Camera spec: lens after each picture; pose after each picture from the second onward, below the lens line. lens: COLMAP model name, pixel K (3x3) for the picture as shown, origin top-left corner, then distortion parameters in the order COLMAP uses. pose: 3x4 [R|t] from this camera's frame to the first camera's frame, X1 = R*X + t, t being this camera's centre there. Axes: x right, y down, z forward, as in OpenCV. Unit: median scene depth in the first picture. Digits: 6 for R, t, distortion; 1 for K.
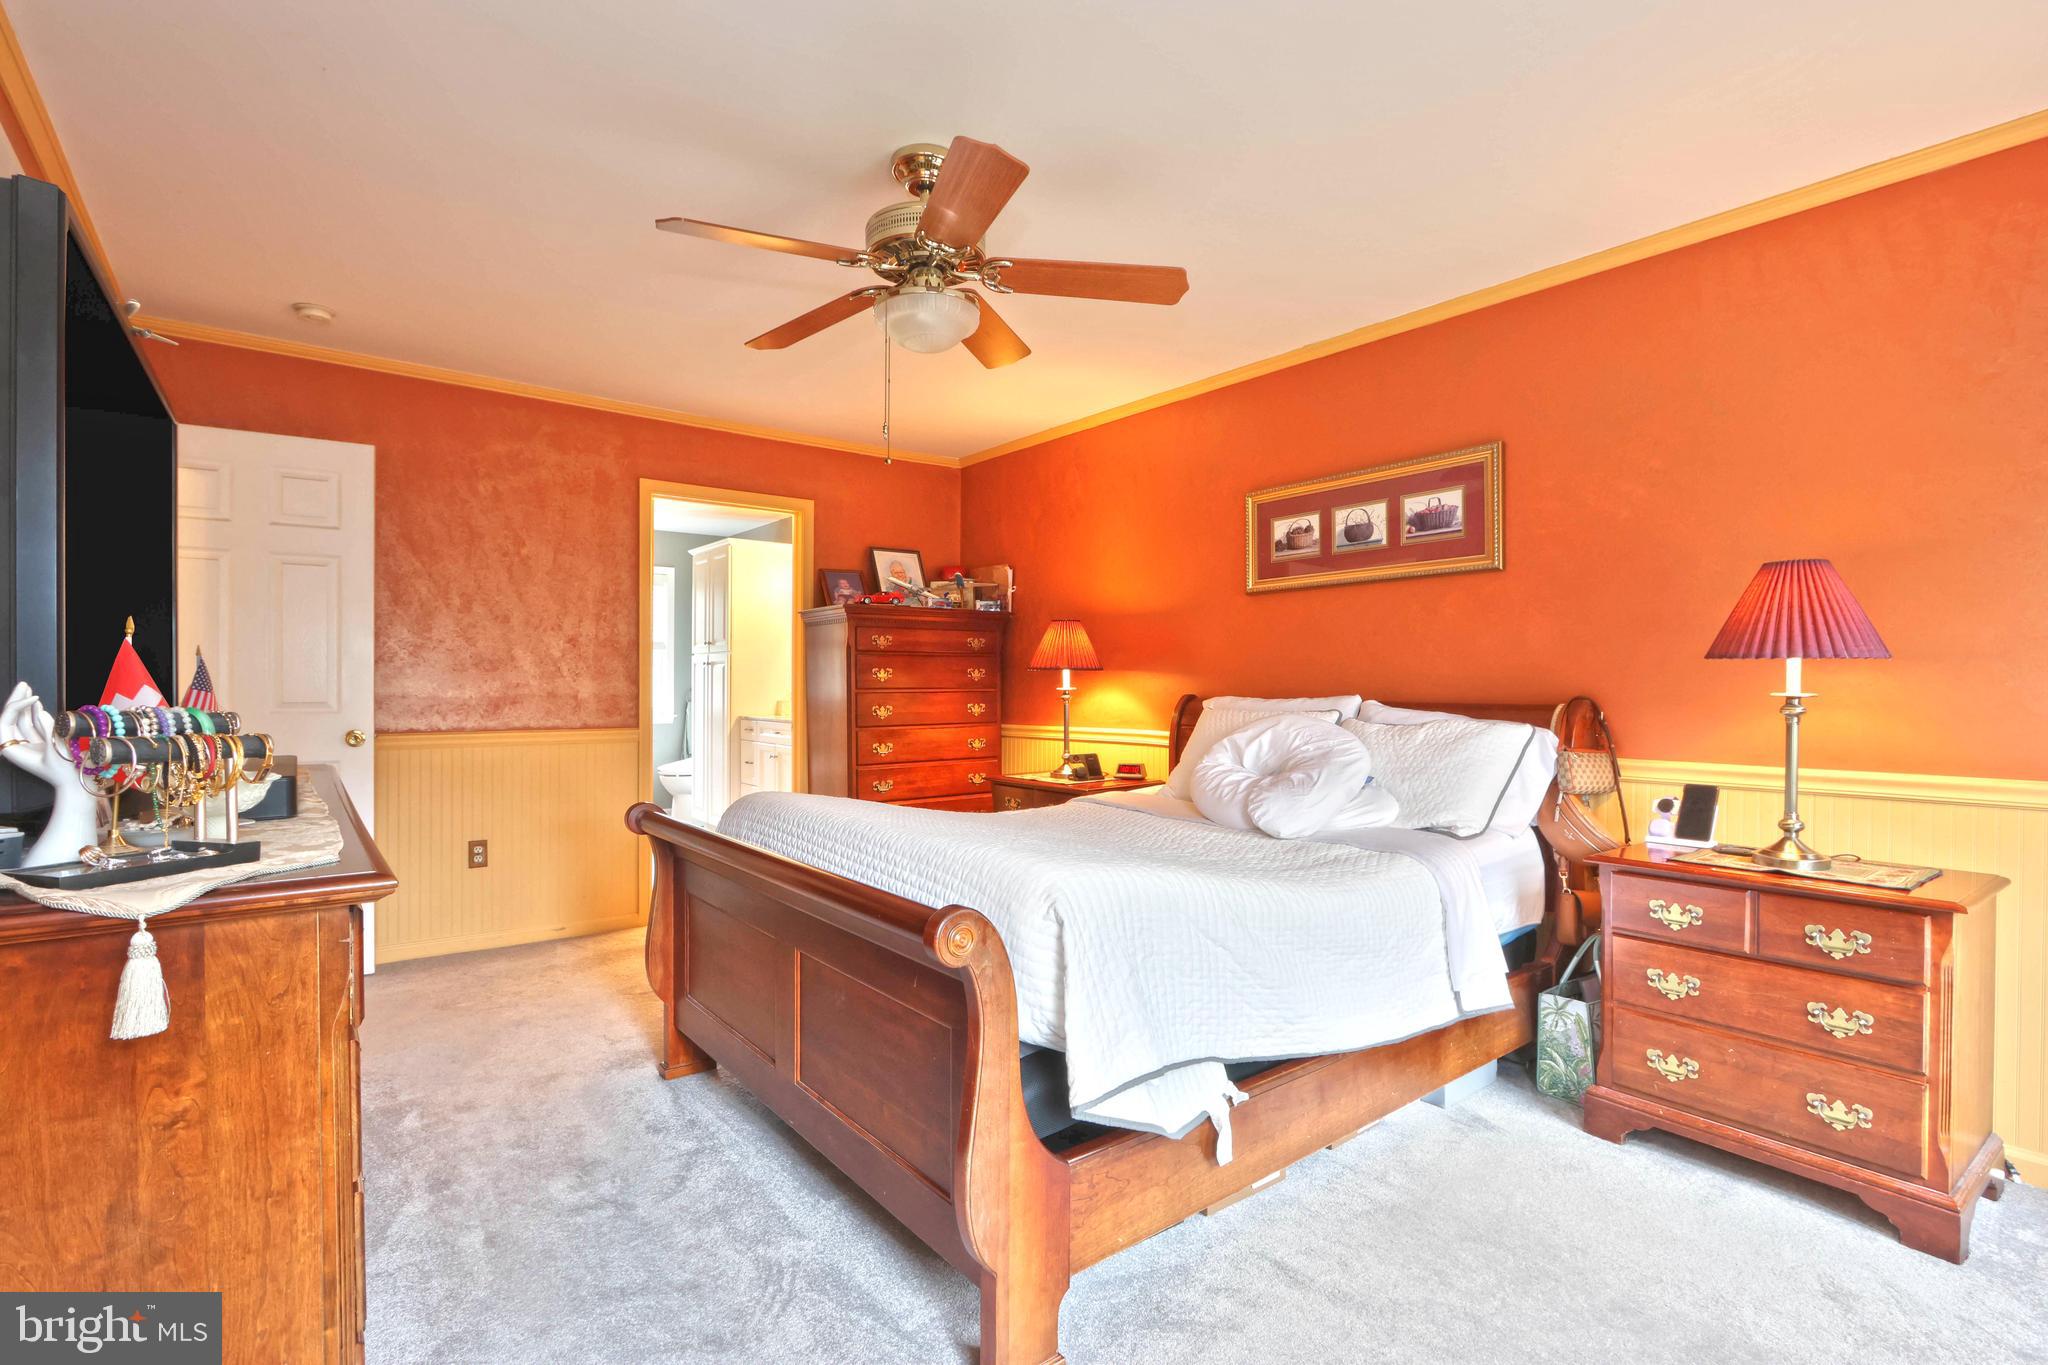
lens RADIAL K [[957.4, 0, 1012.5], [0, 957.4, 687.4], [0, 0, 1]] dist [-0.000041, 0.000056]
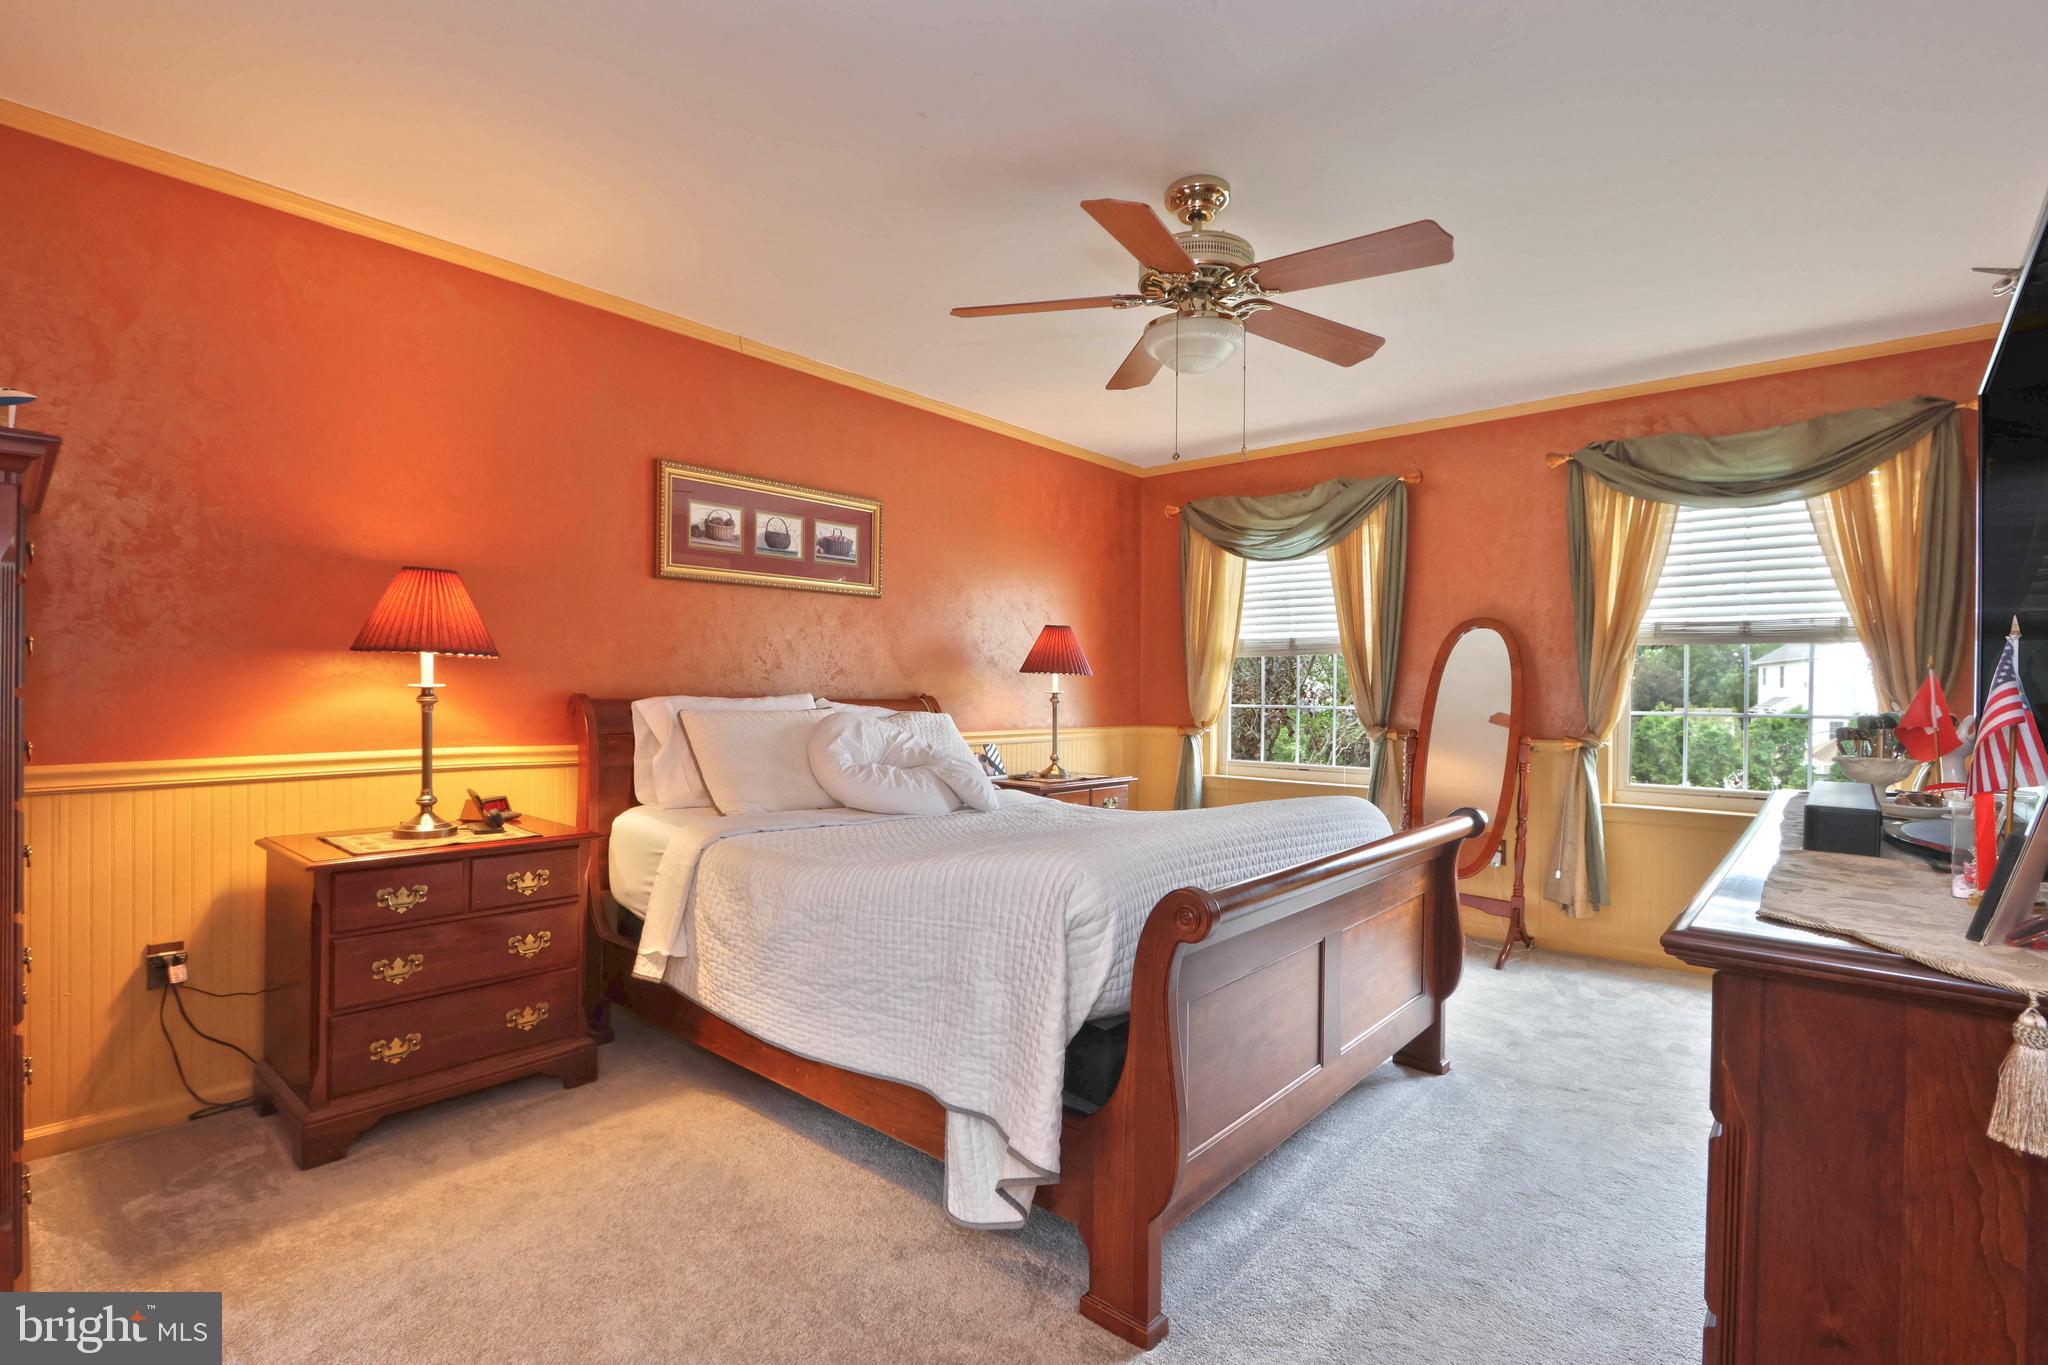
lens RADIAL K [[957.4, 0, 1013.3], [0, 957.4, 690.3], [0, 0, 1]] dist [-0.000041, 0.000056]
pose [[-0.171718, -0.011164, 0.985083, -0.708099], [-0.015246, 0.999846, 0.008673, -0.007768], [-0.985028, -0.013529, -0.171862, 0.888348]]
